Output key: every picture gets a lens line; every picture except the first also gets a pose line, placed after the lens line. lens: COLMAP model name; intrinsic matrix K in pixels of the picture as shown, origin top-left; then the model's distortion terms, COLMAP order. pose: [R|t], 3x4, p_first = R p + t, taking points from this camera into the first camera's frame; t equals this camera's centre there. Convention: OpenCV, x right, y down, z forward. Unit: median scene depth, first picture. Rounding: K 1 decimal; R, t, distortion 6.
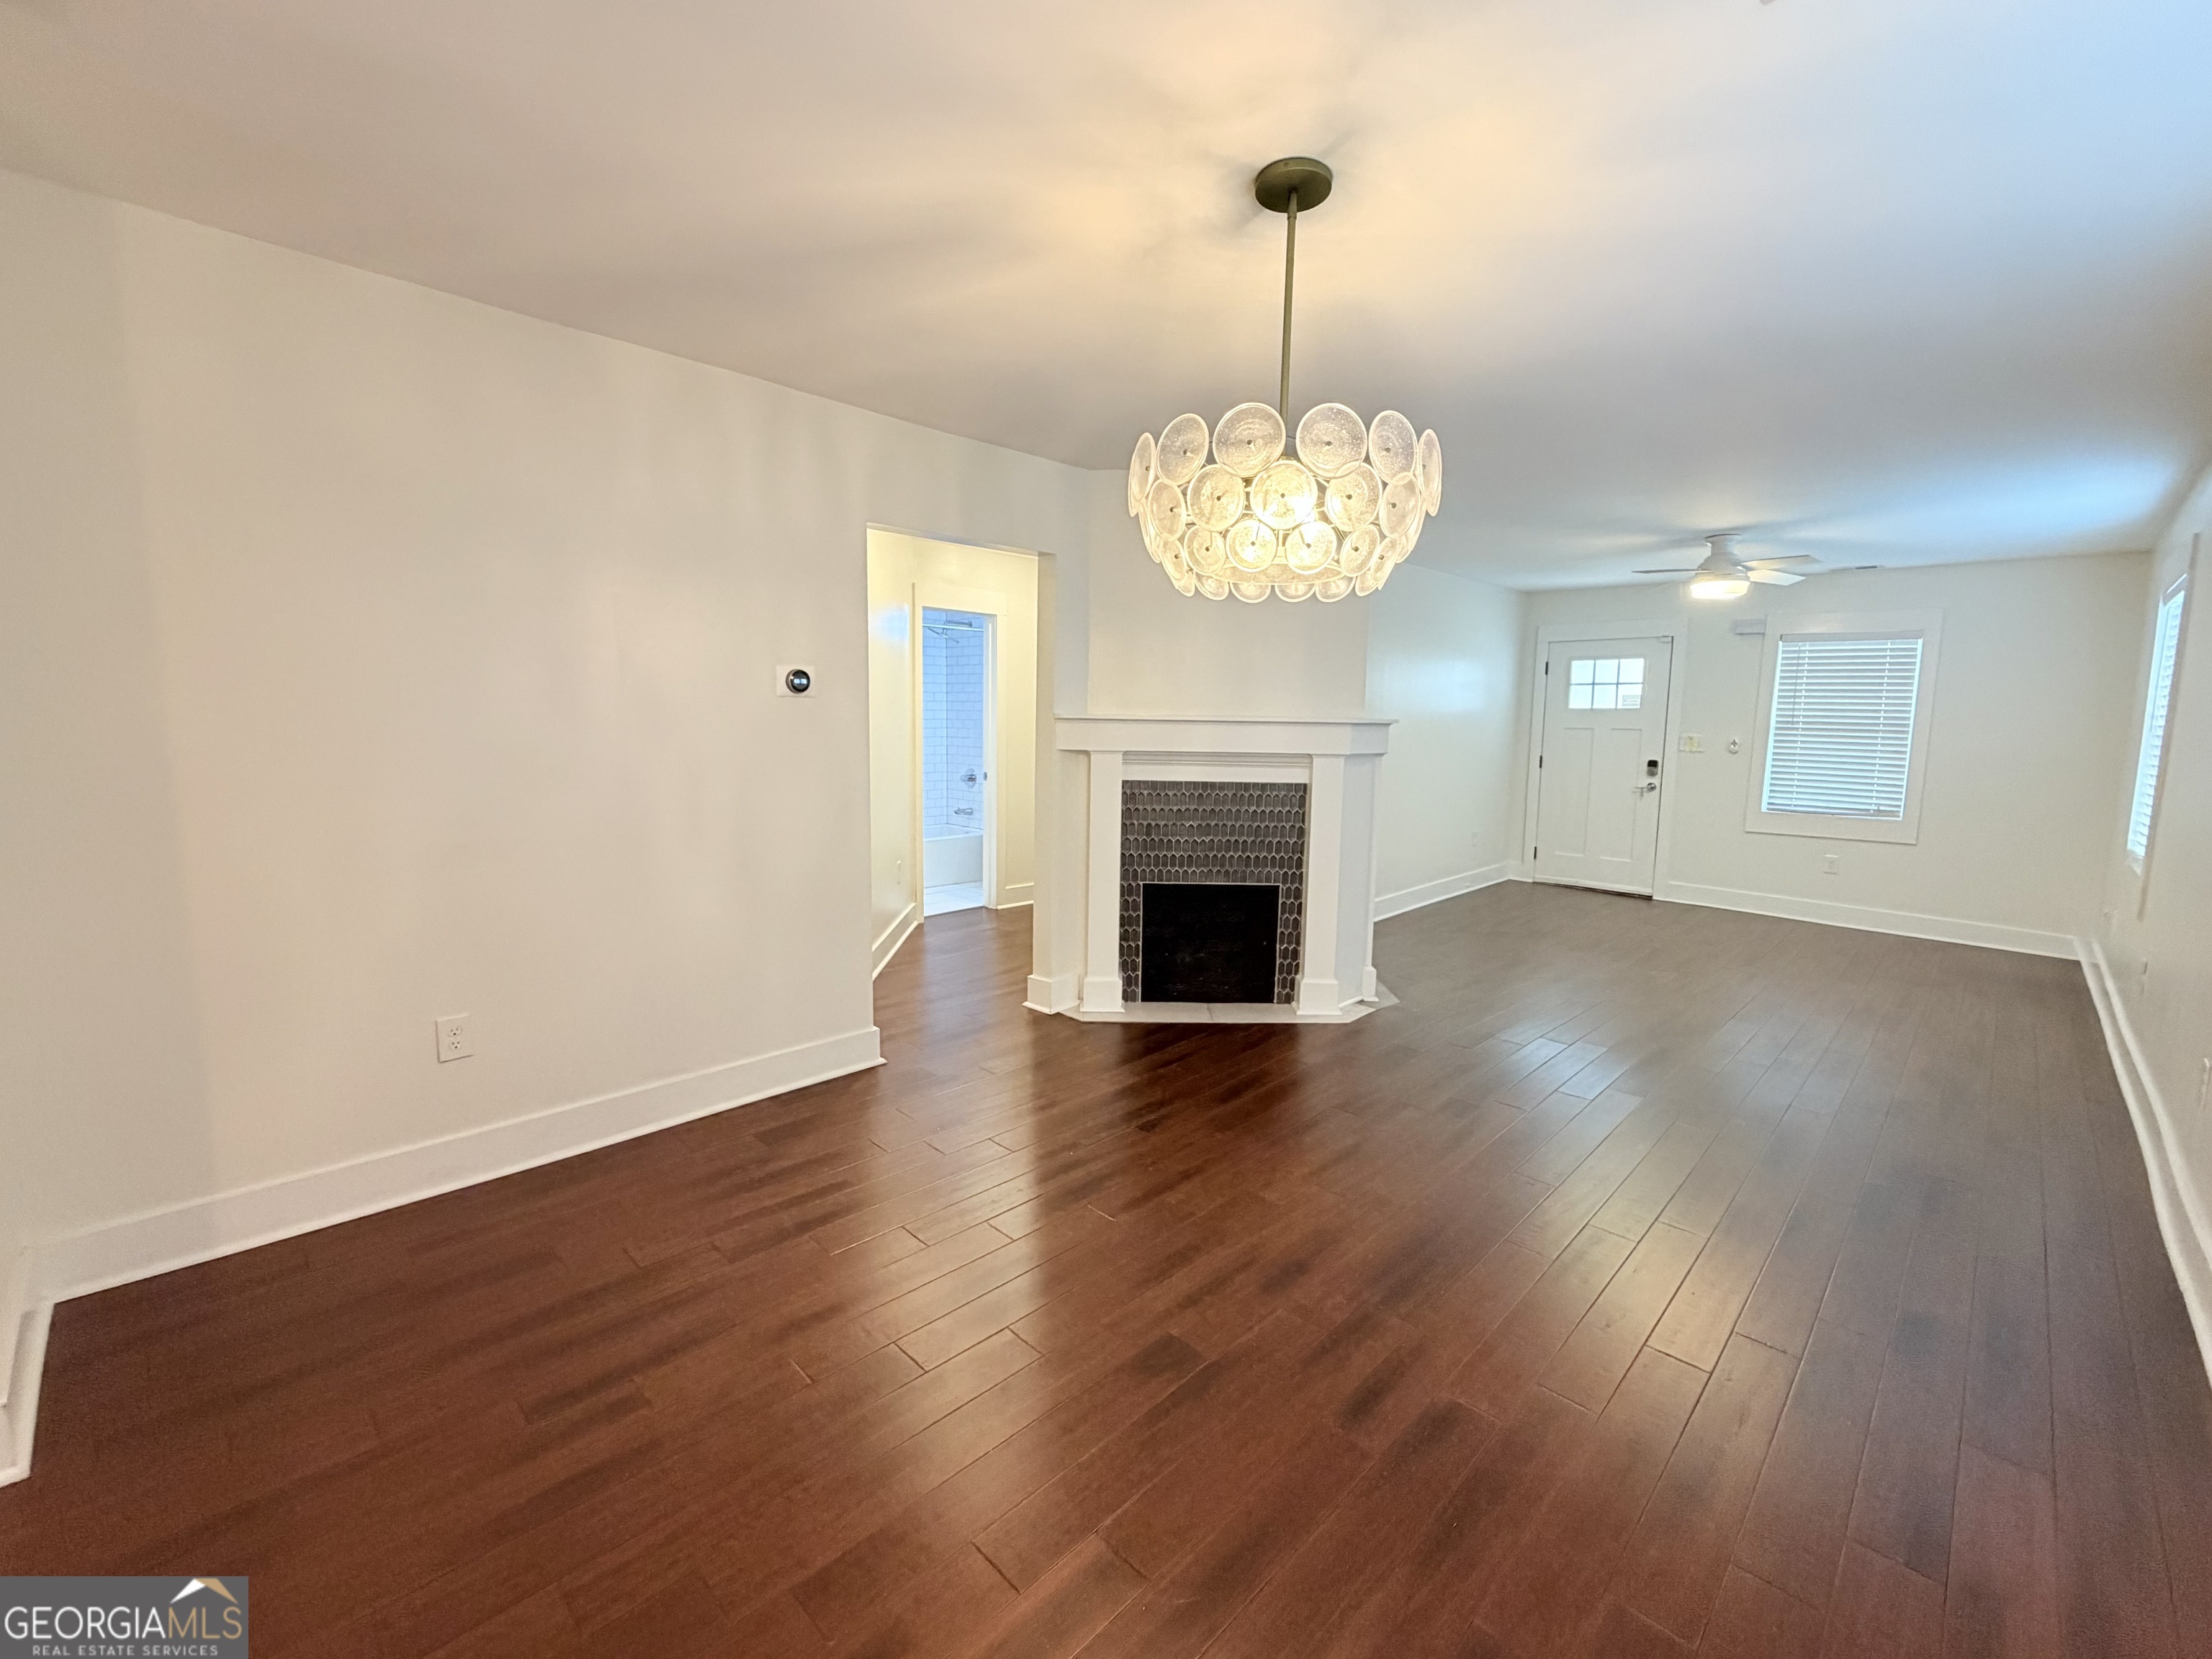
lens RADIAL K [[935.1, 0, 1098.3], [0, 935.1, 833.0], [0, 0, 1]] dist [0.004589, 0.000110]
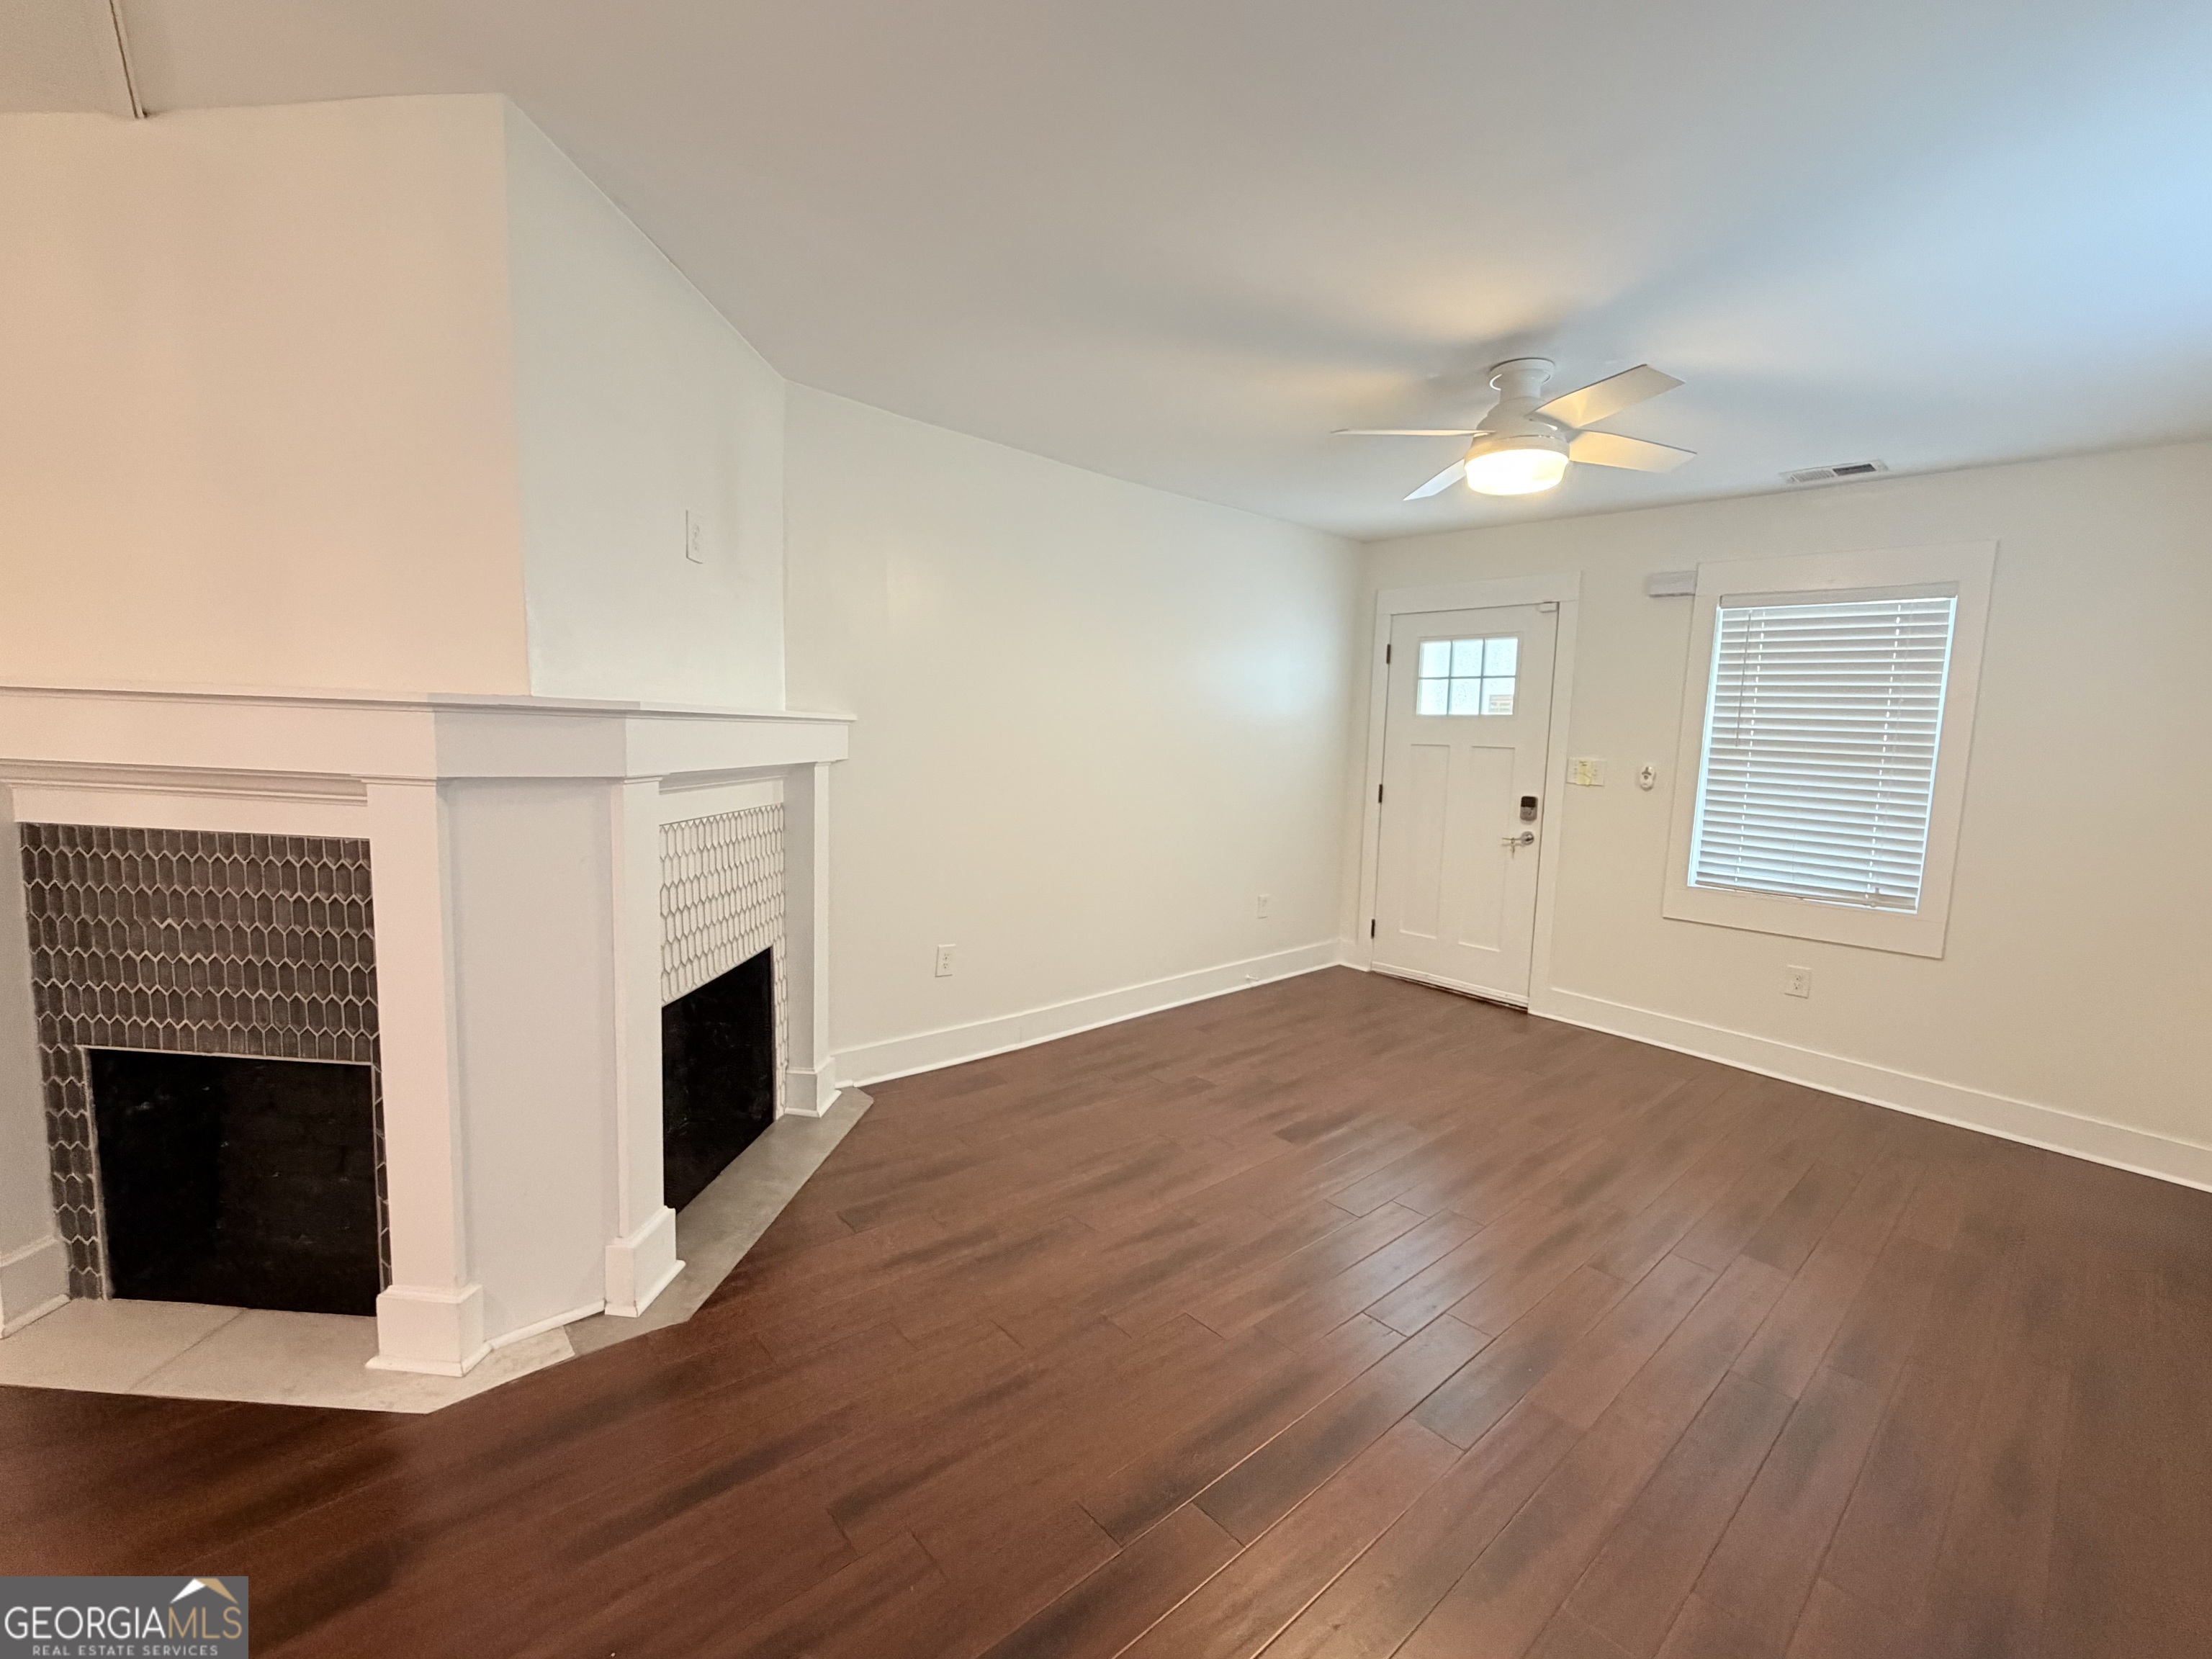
lens RADIAL K [[935.1, 0, 1103.6], [0, 935.1, 829.0], [0, 0, 1]] dist [0.004589, 0.000110]
pose [[0.997642, 0.027735, -0.062787, 0.371556], [-0.028892, 0.999428, -0.017586, -0.038892], [0.062263, 0.019359, 0.997872, 0.373191]]
